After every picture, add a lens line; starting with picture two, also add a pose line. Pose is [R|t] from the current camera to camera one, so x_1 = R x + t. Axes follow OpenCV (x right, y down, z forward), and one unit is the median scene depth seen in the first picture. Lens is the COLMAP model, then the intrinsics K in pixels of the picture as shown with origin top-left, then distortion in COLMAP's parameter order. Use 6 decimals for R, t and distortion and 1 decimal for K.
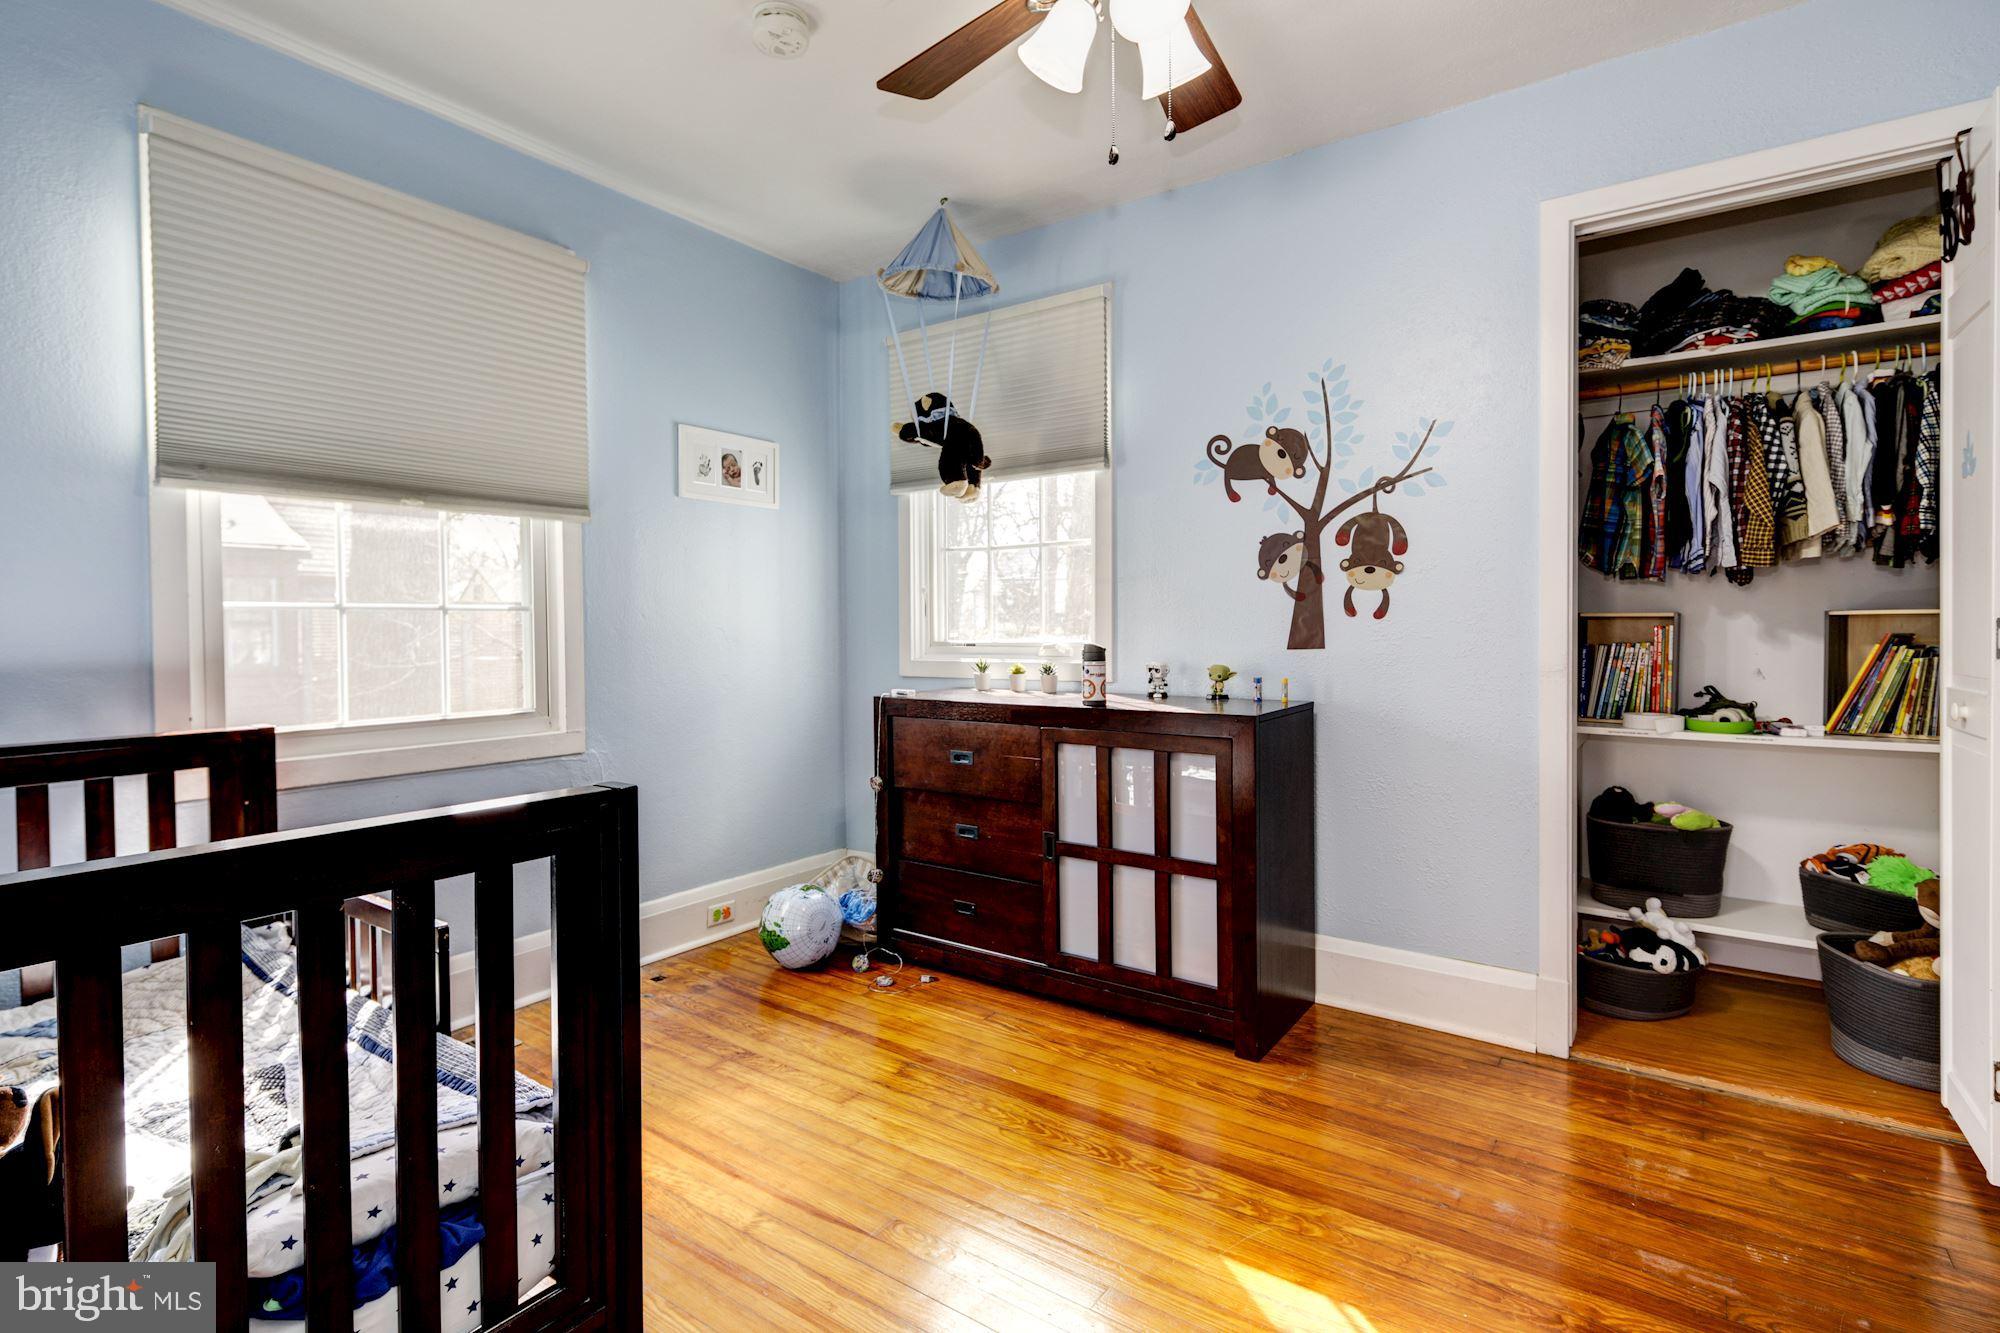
lens RADIAL K [[965.6, 0, 997.5], [0, 965.6, 658.8], [0, 0, 1]] dist [0.016936, -0.000180]
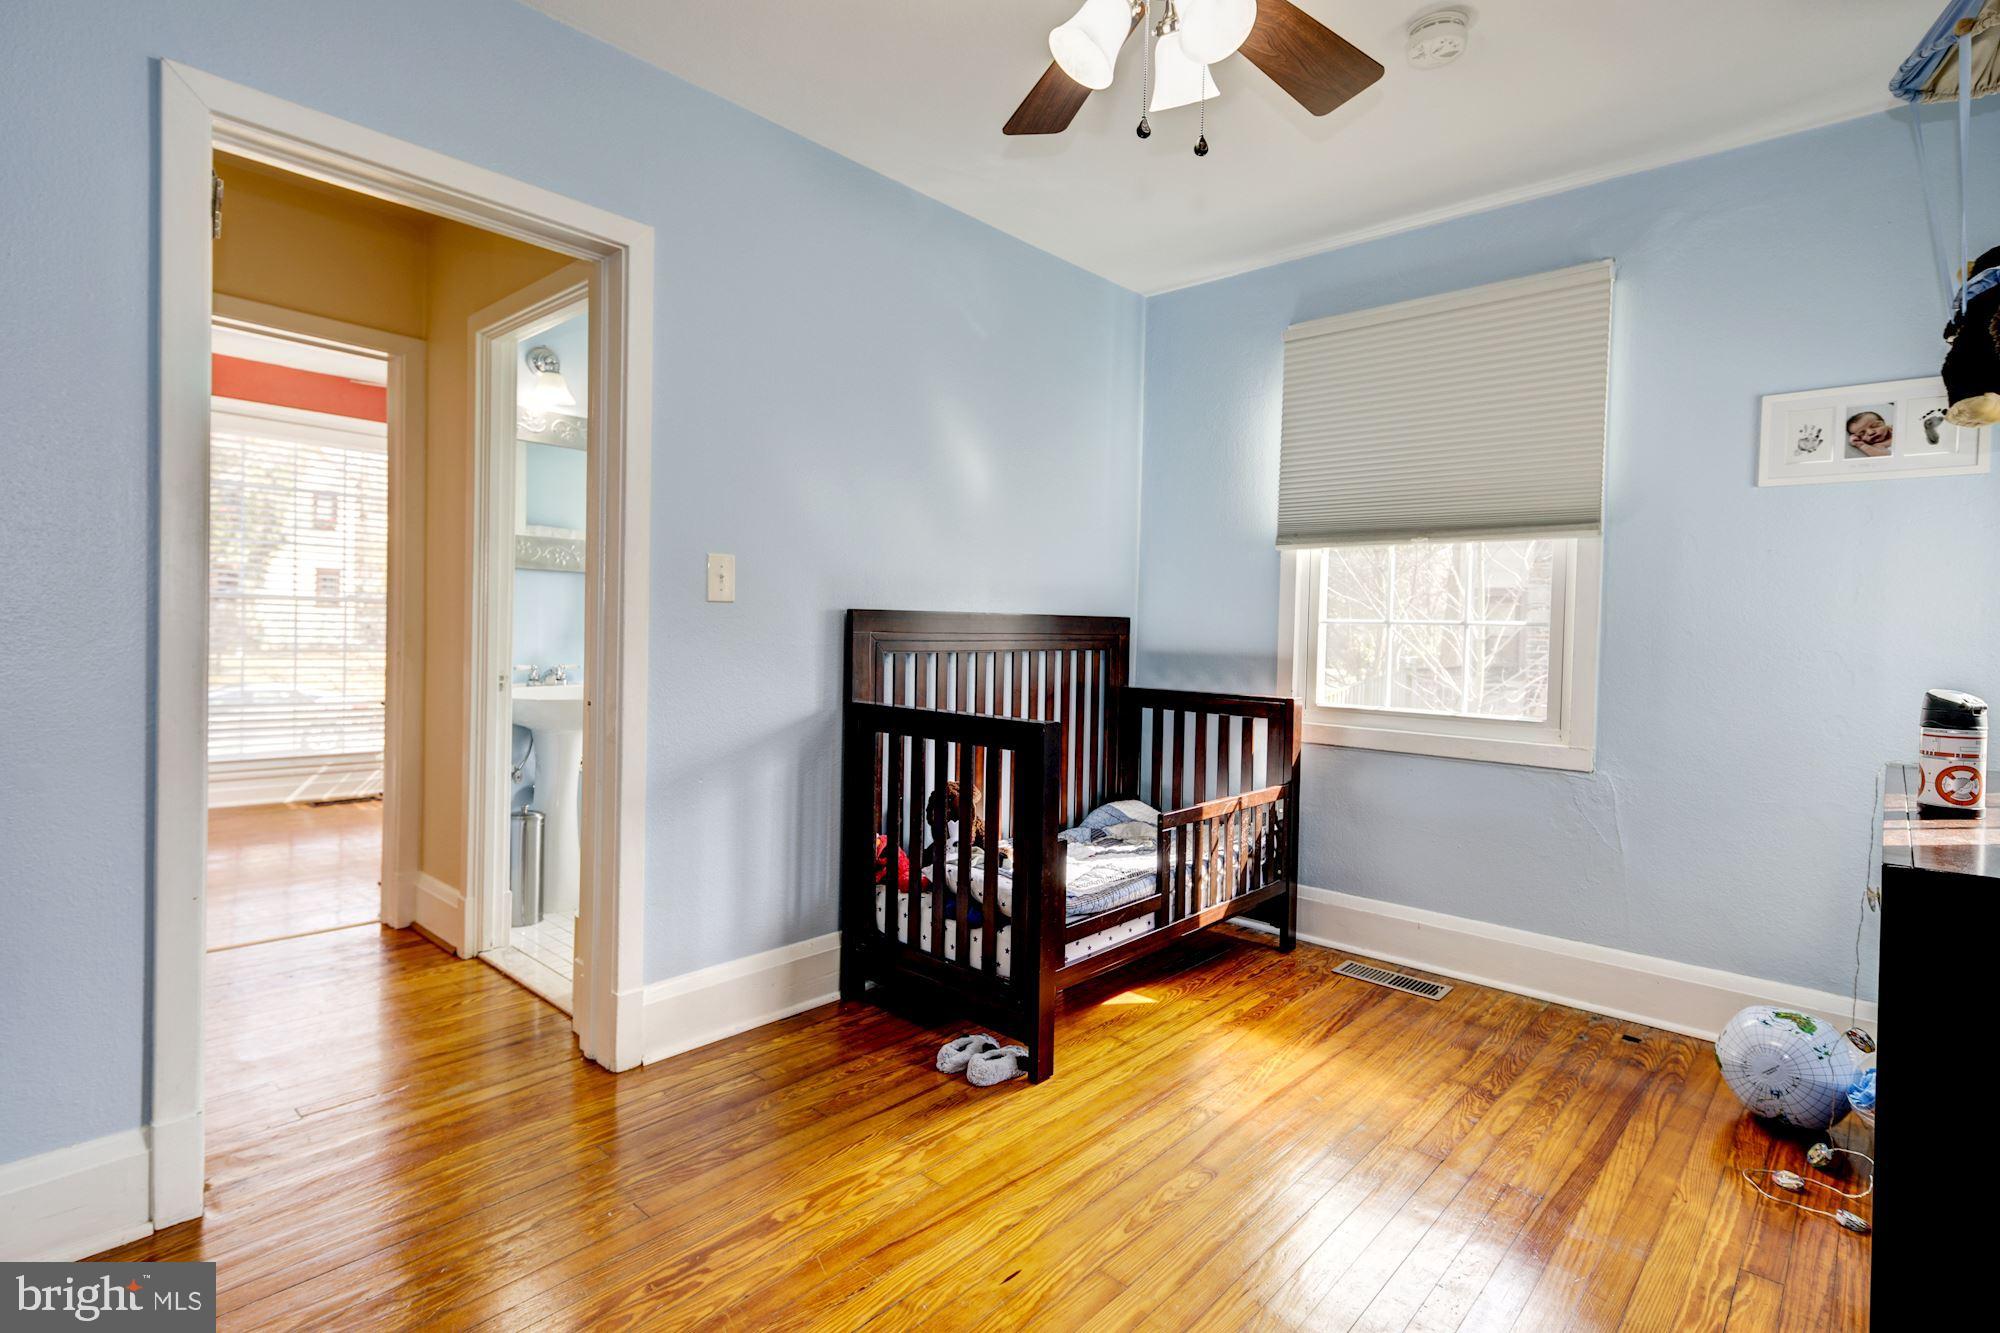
lens RADIAL K [[965.6, 0, 997.5], [0, 965.6, 658.8], [0, 0, 1]] dist [0.016936, -0.000180]
pose [[-0.124482, 0.036725, -0.991542, 0.684369], [-0.058344, 0.997315, 0.044264, -0.028249], [0.990505, 0.063361, -0.122005, 0.580842]]
